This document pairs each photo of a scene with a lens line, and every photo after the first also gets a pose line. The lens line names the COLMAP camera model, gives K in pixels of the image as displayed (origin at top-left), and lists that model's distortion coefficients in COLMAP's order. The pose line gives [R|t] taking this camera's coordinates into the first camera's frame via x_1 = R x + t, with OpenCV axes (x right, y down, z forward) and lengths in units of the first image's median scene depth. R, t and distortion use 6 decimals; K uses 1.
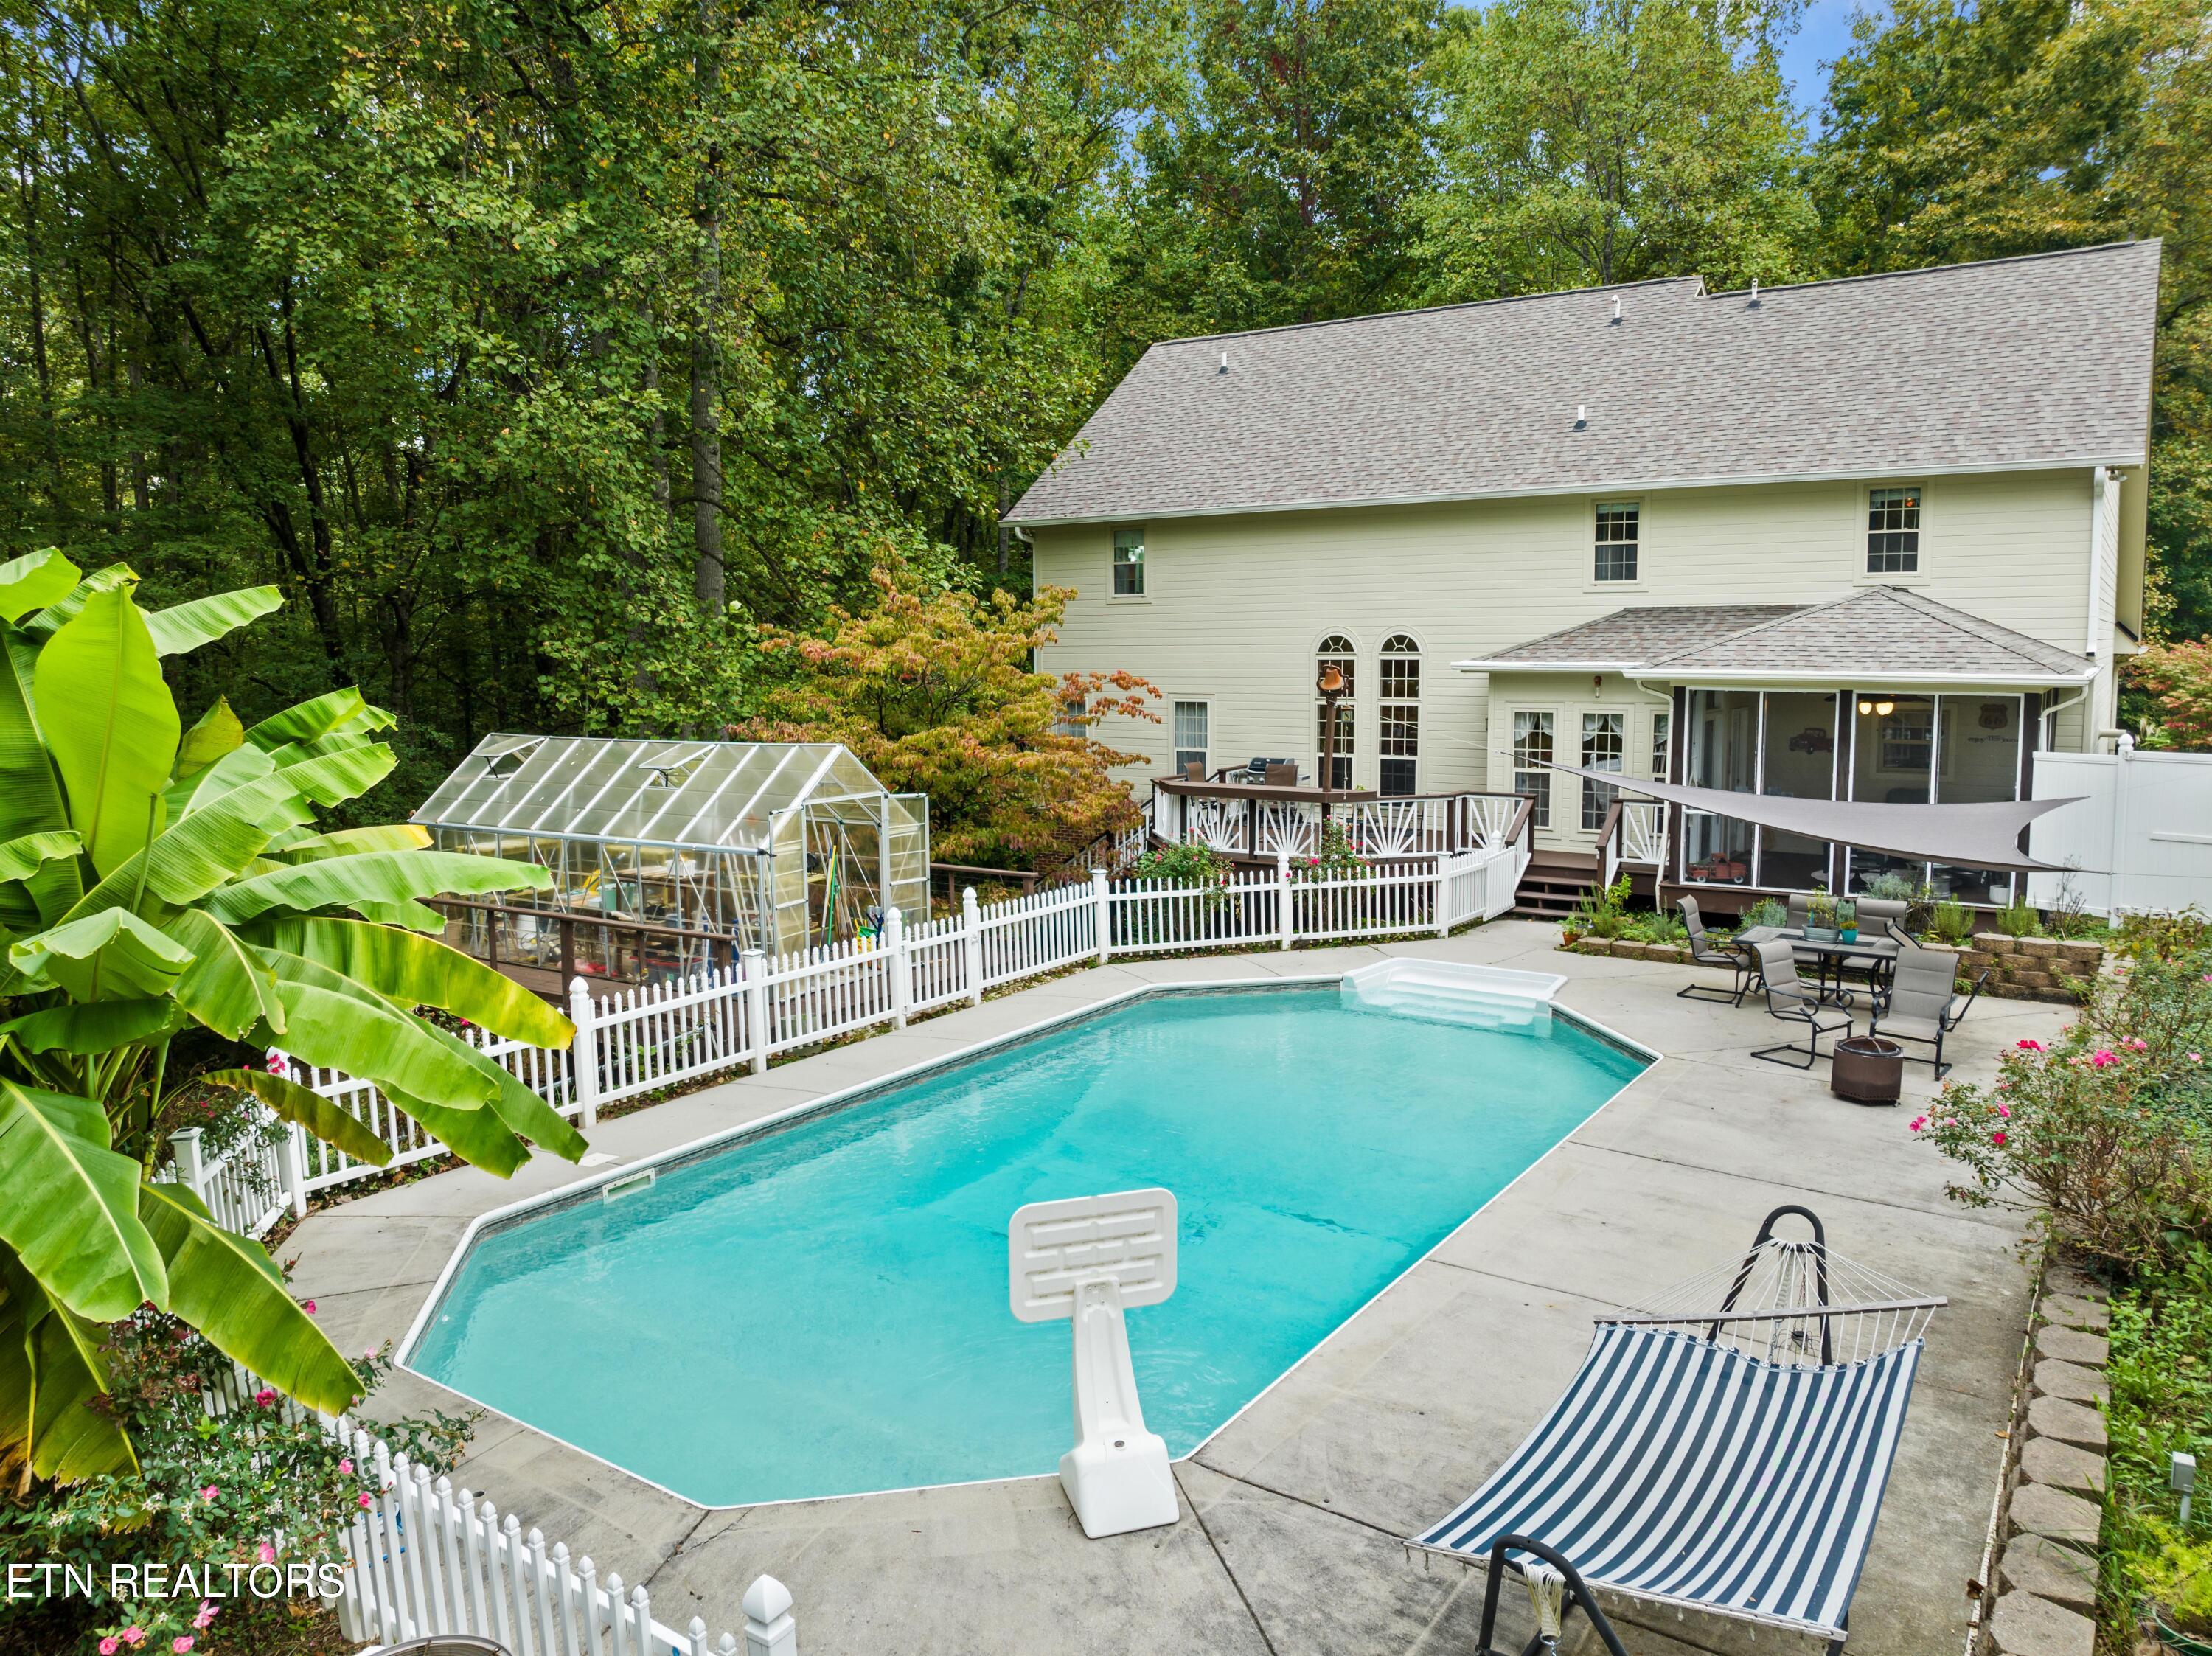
lens RADIAL K [[1538.4, 0, 1101.2], [0, 1538.4, 820.2], [0, 0, 1]] dist [-0.027813, -0.005437]
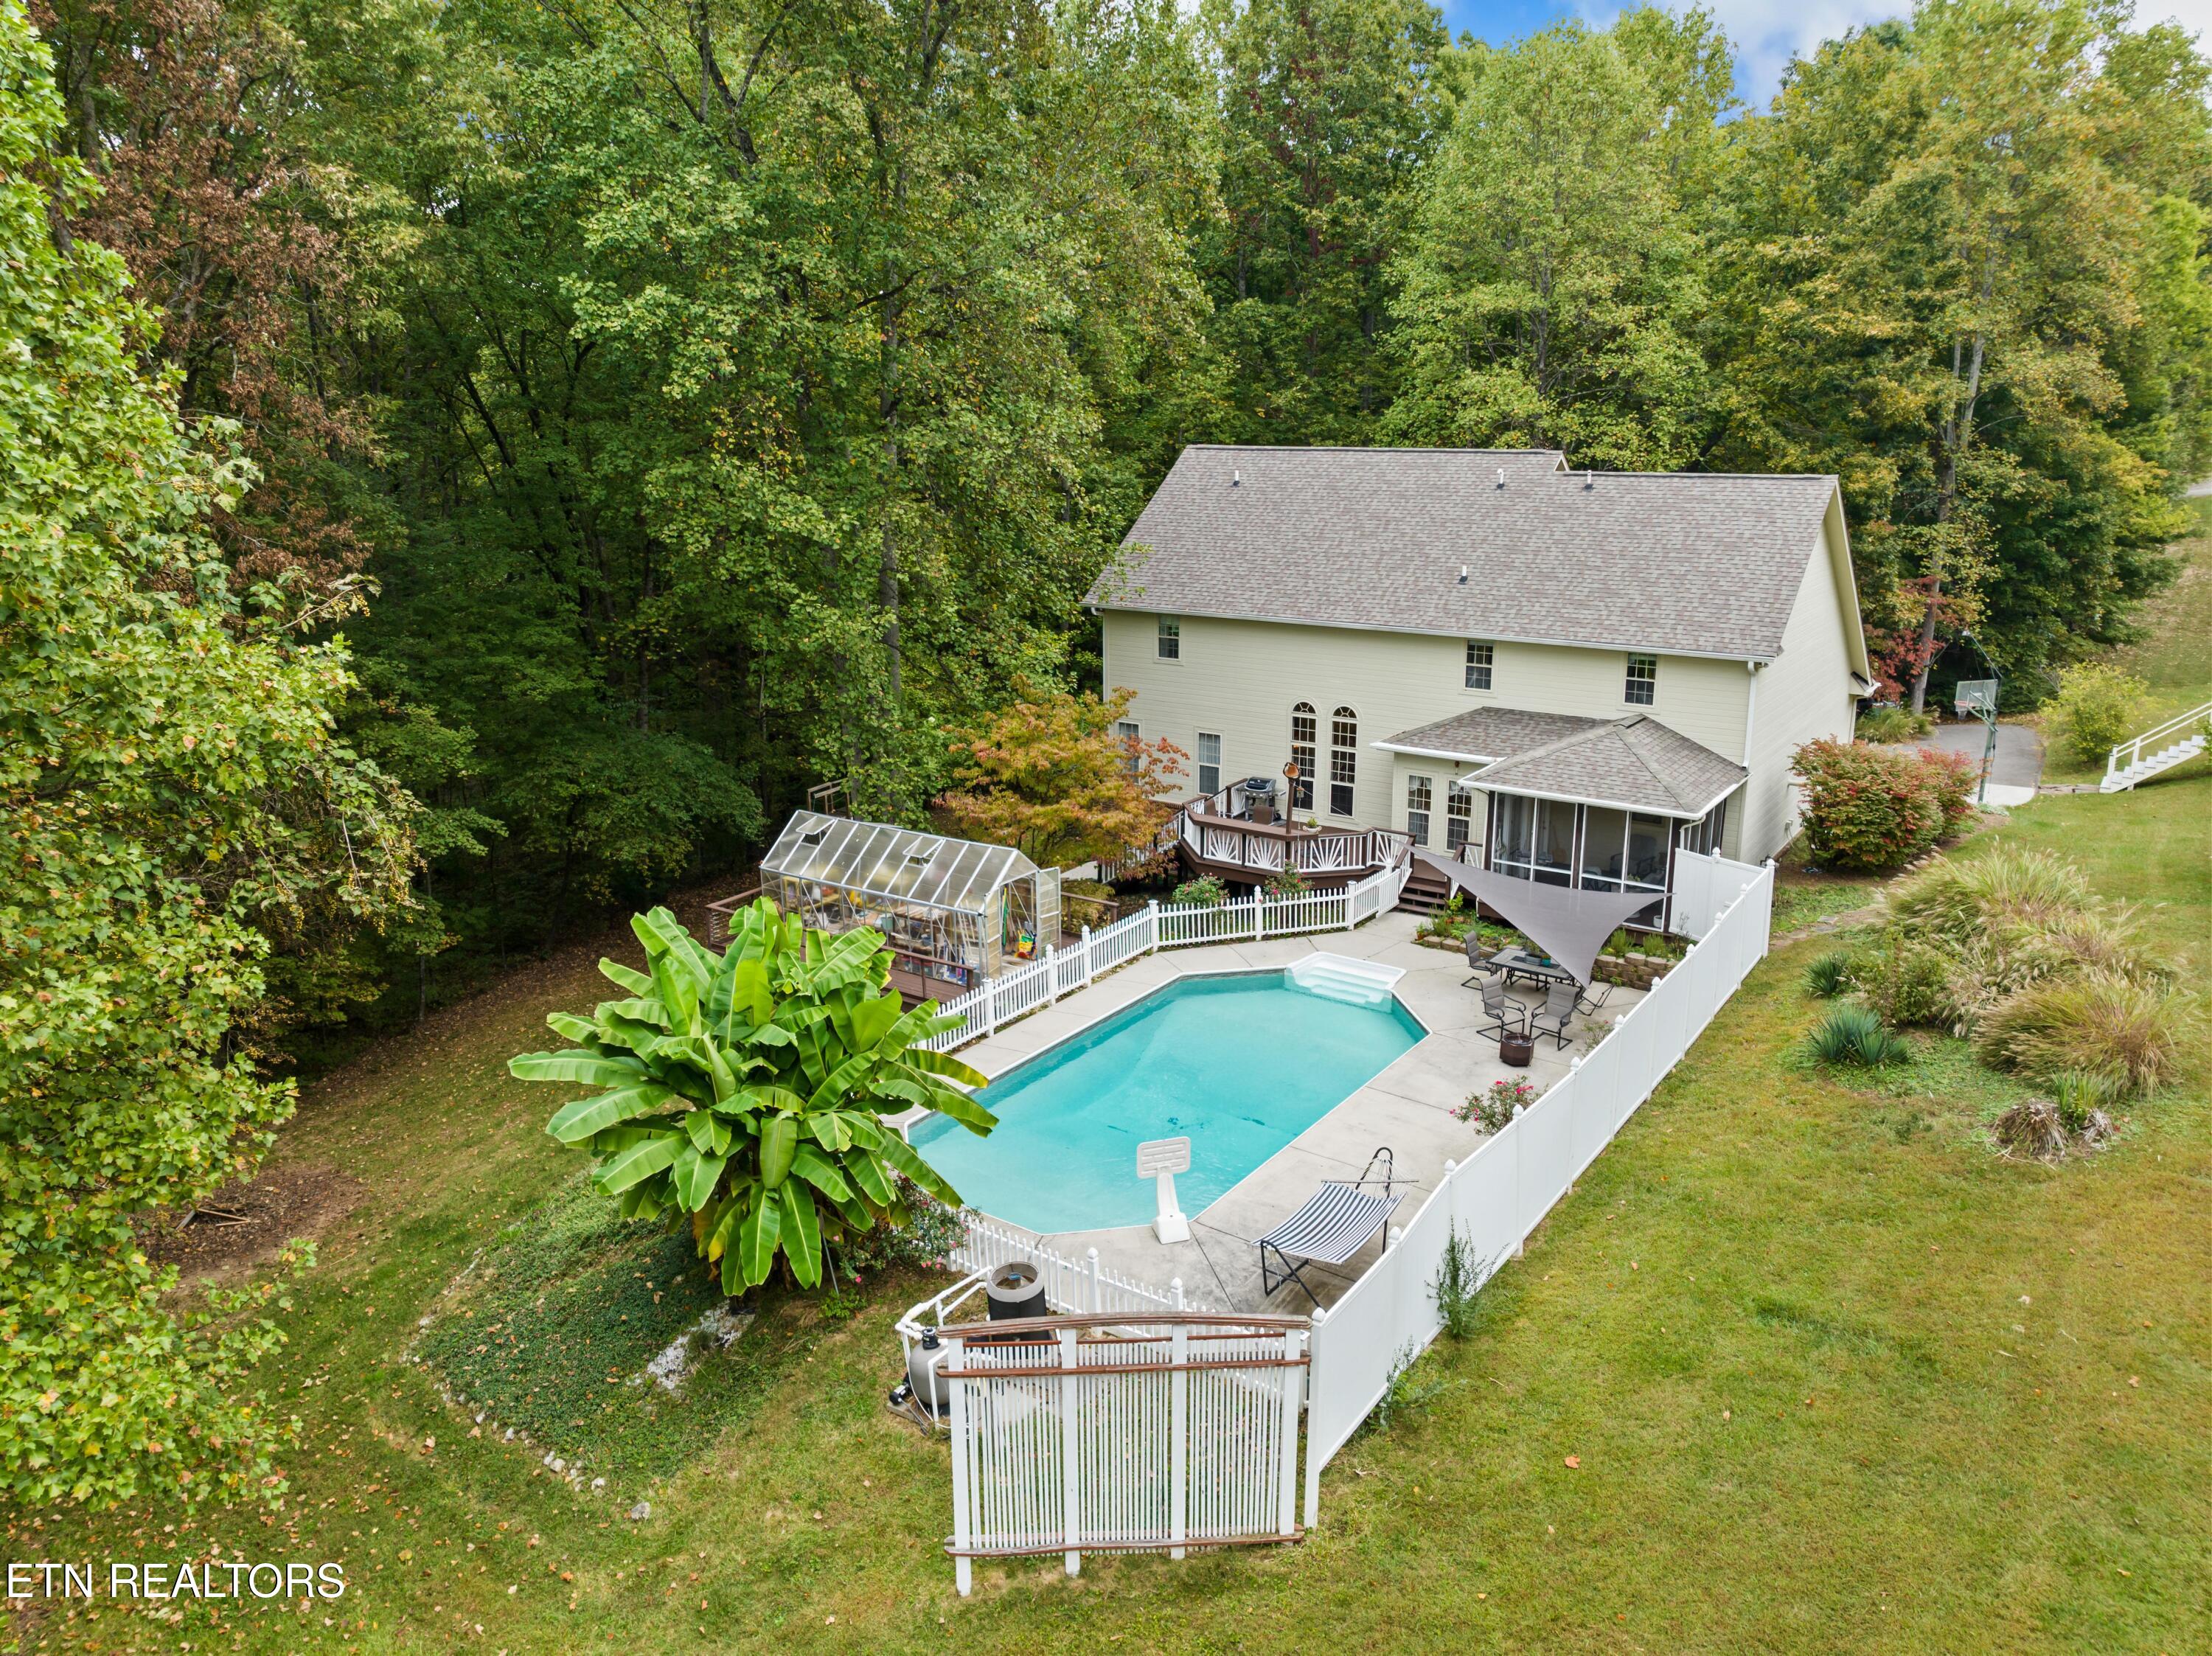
lens RADIAL K [[1538.4, 0, 1101.2], [0, 1538.4, 820.2], [0, 0, 1]] dist [-0.027813, -0.005437]
pose [[0.999829, 0.005356, -0.017678, -0.026168], [-0.002686, 0.989023, 0.147735, -0.278025], [0.018275, -0.147662, 0.988869, -0.645257]]
